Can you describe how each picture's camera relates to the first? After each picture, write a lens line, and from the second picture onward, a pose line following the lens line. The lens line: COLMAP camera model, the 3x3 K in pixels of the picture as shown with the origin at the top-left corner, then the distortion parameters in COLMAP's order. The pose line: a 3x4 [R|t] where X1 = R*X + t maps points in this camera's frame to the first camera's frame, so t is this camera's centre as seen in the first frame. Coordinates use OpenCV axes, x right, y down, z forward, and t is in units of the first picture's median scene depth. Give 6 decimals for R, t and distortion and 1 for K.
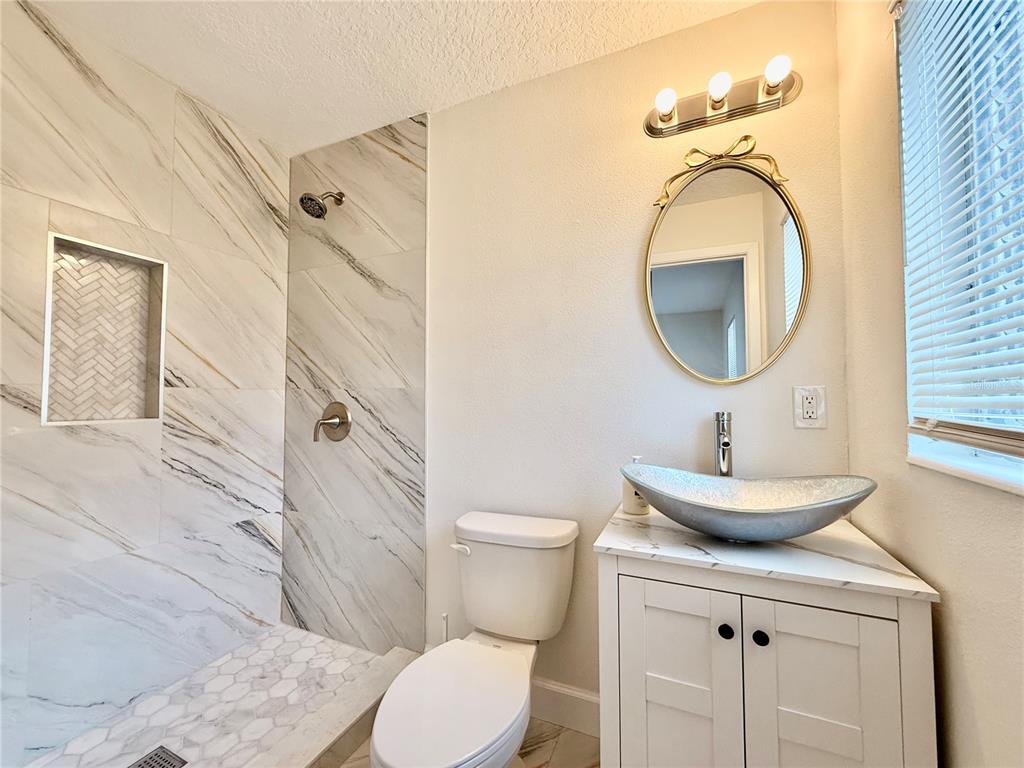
lens RADIAL K [[415.8, 0, 508.1], [0, 415.8, 383.5], [0, 0, 1]] dist [-0.000036, -0.000207]
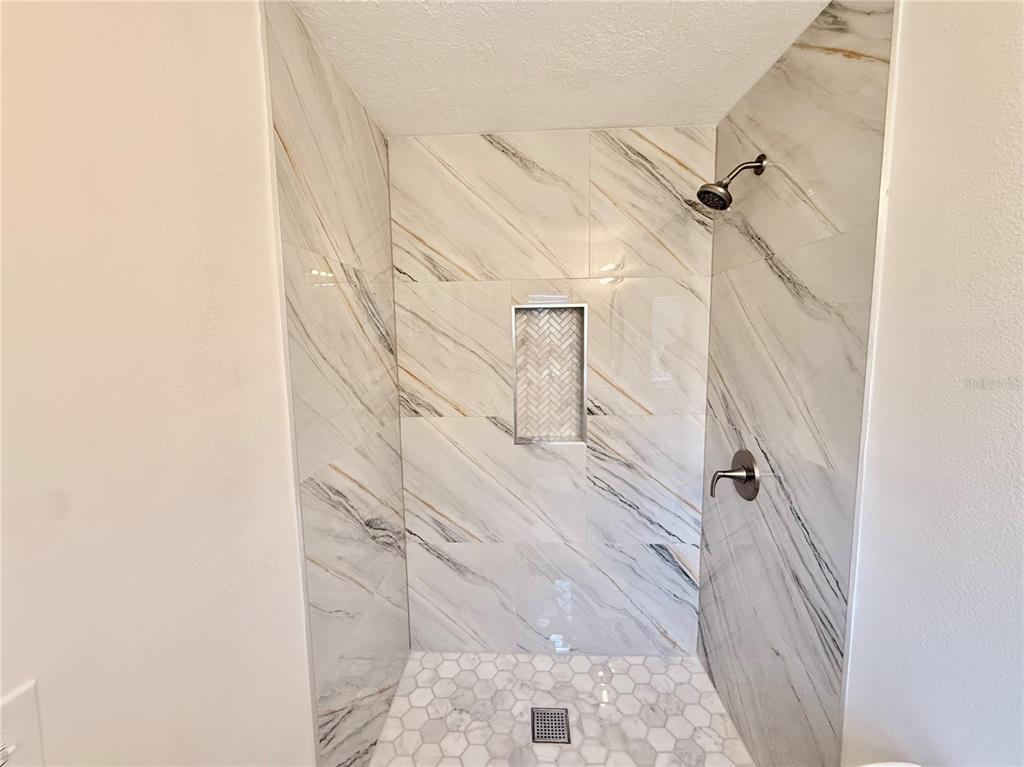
lens RADIAL K [[415.8, 0, 508.1], [0, 415.8, 383.0], [0, 0, 1]] dist [-0.000036, -0.000207]
pose [[0.368883, 0.097543, -0.924344, 0.133044], [0.056048, 0.990334, 0.126874, -0.216752], [0.927785, -0.098609, 0.359850, 0.357328]]
